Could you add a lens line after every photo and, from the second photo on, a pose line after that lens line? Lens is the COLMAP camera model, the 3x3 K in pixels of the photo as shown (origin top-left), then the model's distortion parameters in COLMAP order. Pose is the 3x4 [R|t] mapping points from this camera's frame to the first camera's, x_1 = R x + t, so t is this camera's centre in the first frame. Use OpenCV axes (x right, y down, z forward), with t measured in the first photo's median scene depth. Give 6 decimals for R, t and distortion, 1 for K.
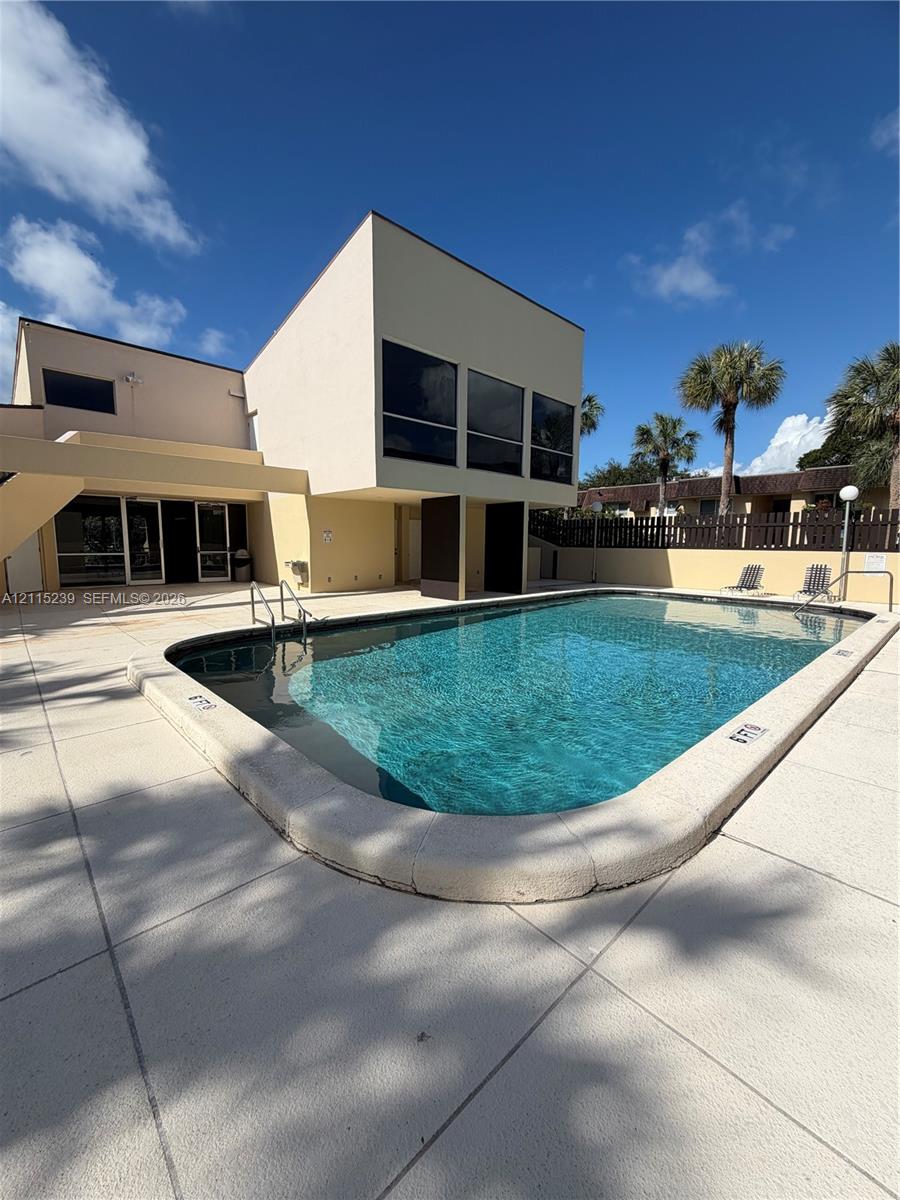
lens RADIAL K [[479.9, 0, 444.9], [0, 479.9, 596.1], [0, 0, 1]] dist [-0.020288, 0.019621]
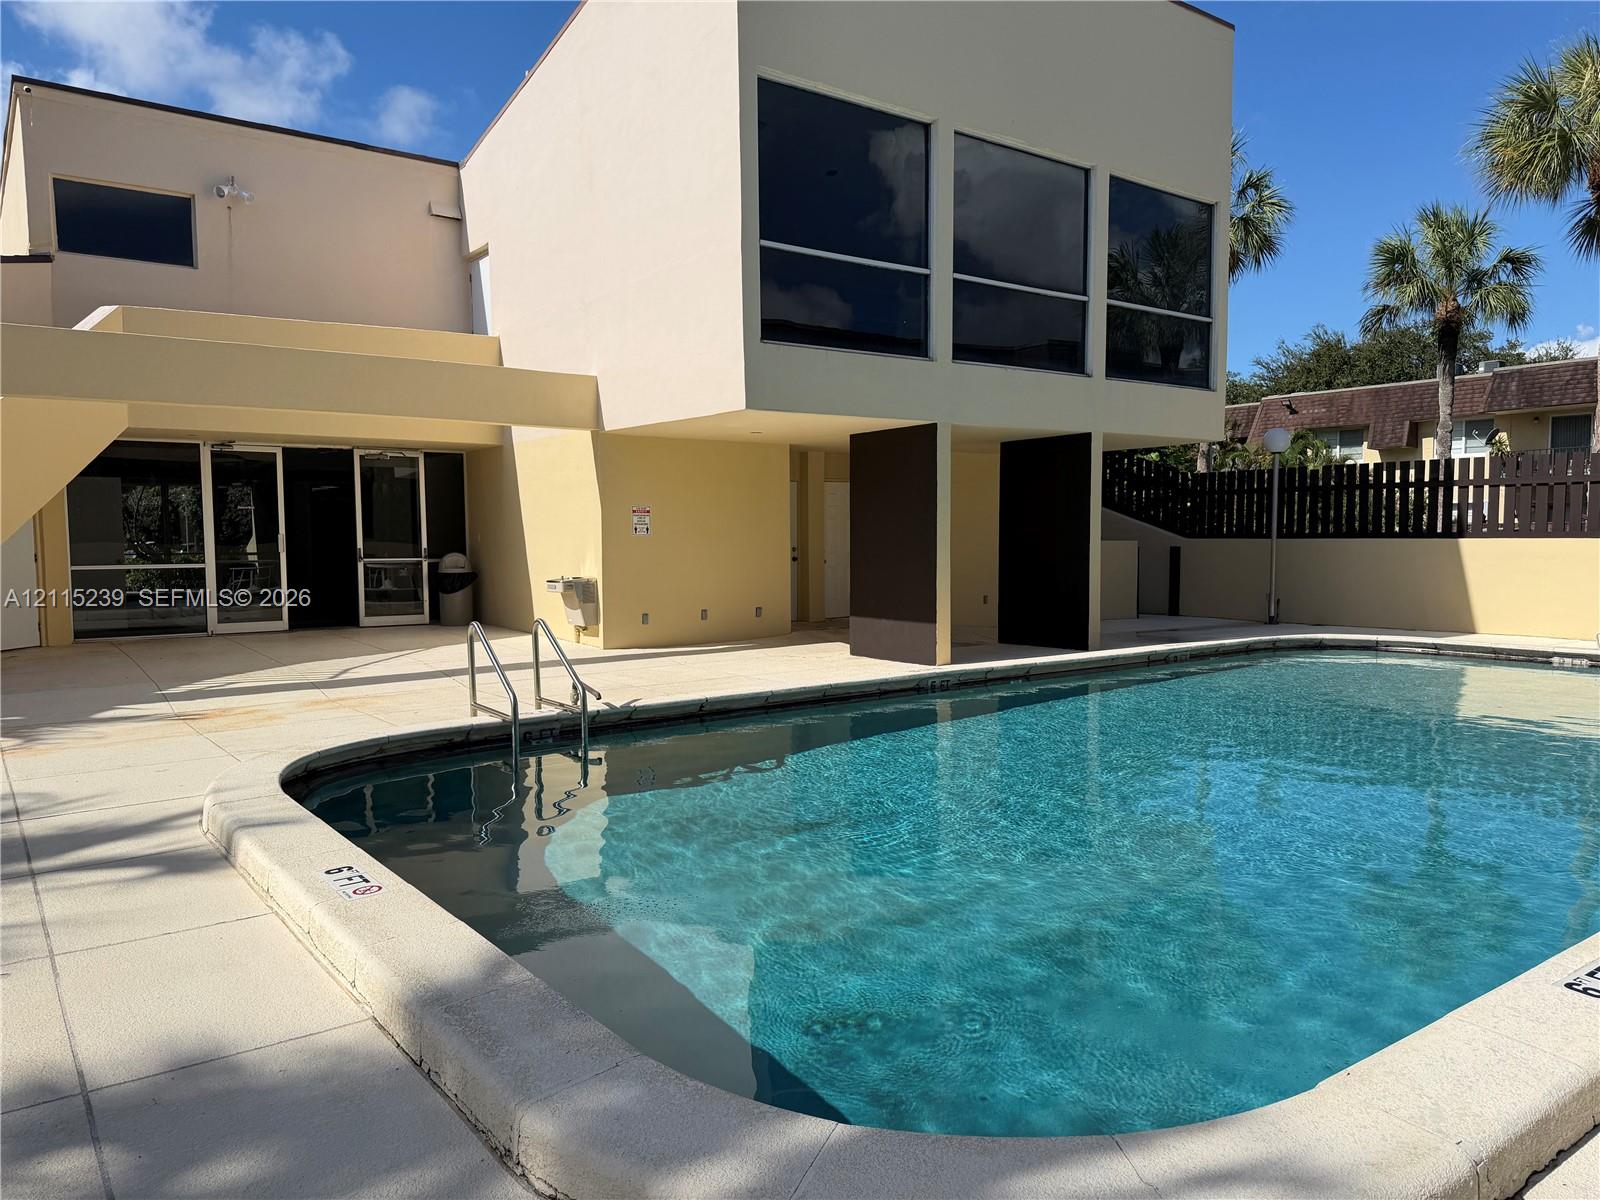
lens RADIAL K [[1126.4, 0, 804.0], [0, 1126.4, 612.8], [0, 0, 1]] dist [0.040909, -0.044061]
pose [[0.994154, -0.007837, -0.107686, 0.018795], [0.003226, 0.999073, -0.042928, 0.005746], [0.107923, 0.042329, 0.993258, -0.021867]]
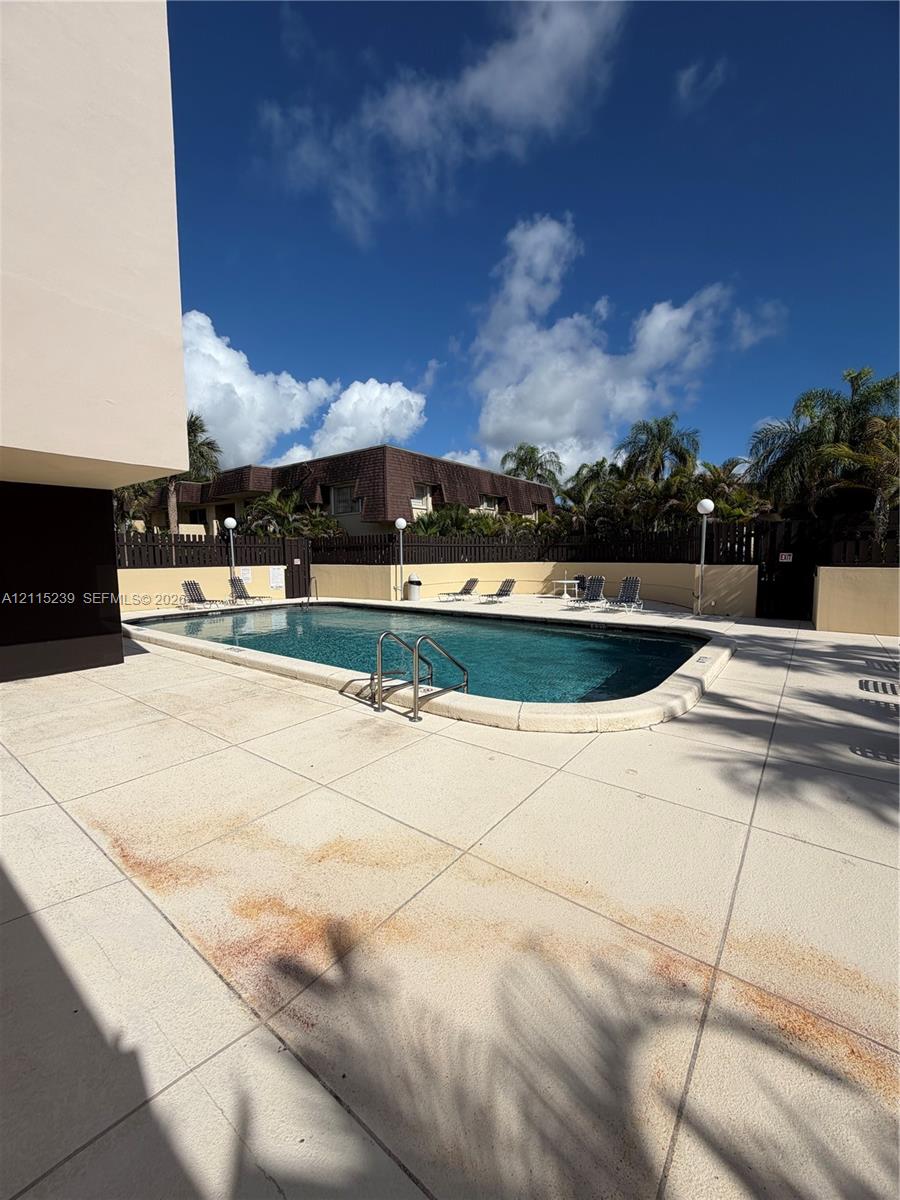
lens RADIAL K [[477.8, 0, 450.0], [0, 477.8, 600.0], [0, 0, 1]] dist [0.001980, 0.000040]
pose [[-0.167850, -0.090324, 0.981666, -0.818319], [0.114106, 0.987320, 0.110355, -0.109192], [-0.979186, 0.130537, -0.155415, 0.866392]]
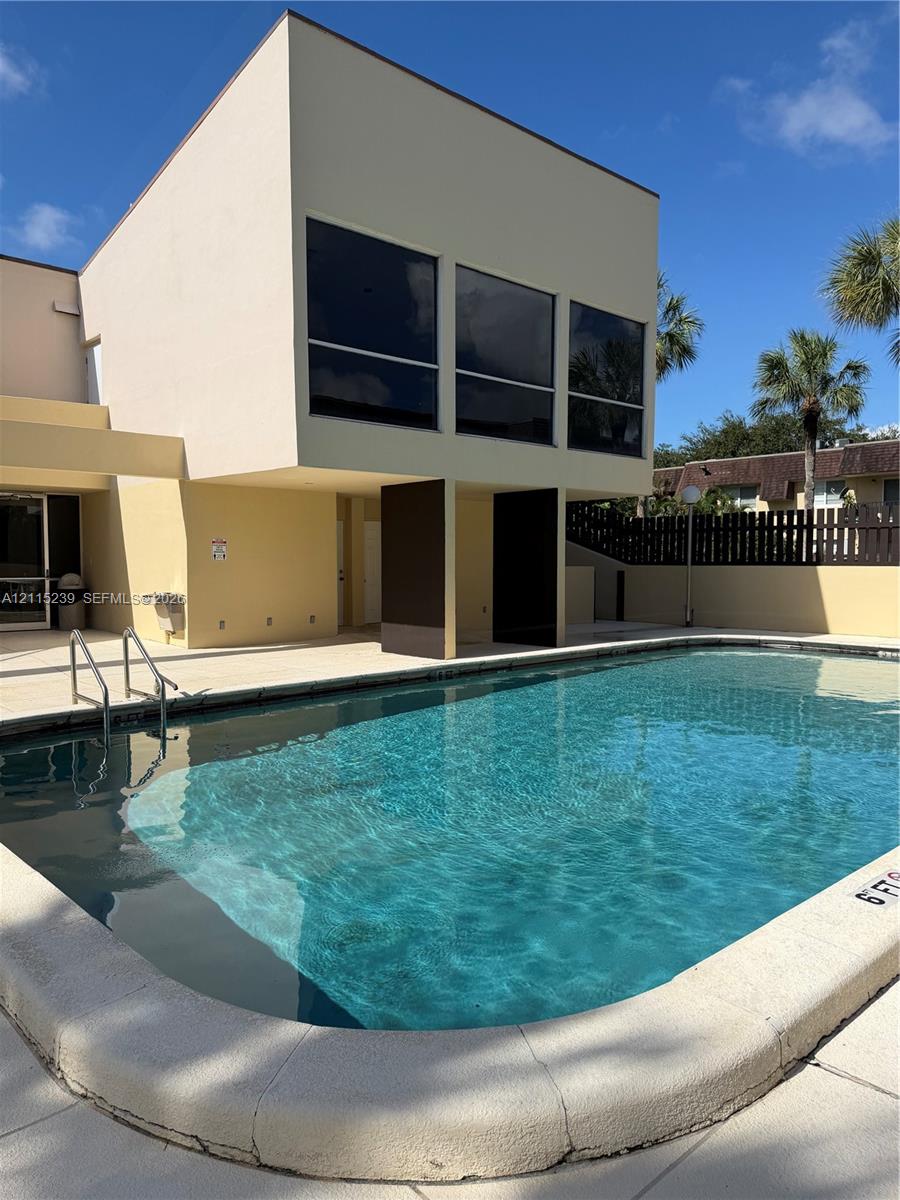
lens RADIAL K [[843.1, 0, 450.0], [0, 843.1, 600.0], [0, 0, 1]] dist [0.061698, -0.081636]
pose [[0.999920, -0.009374, -0.008456, 0.044709], [0.008840, 0.998094, -0.061071, 0.000325], [0.009012, 0.060992, 0.998098, -0.017685]]
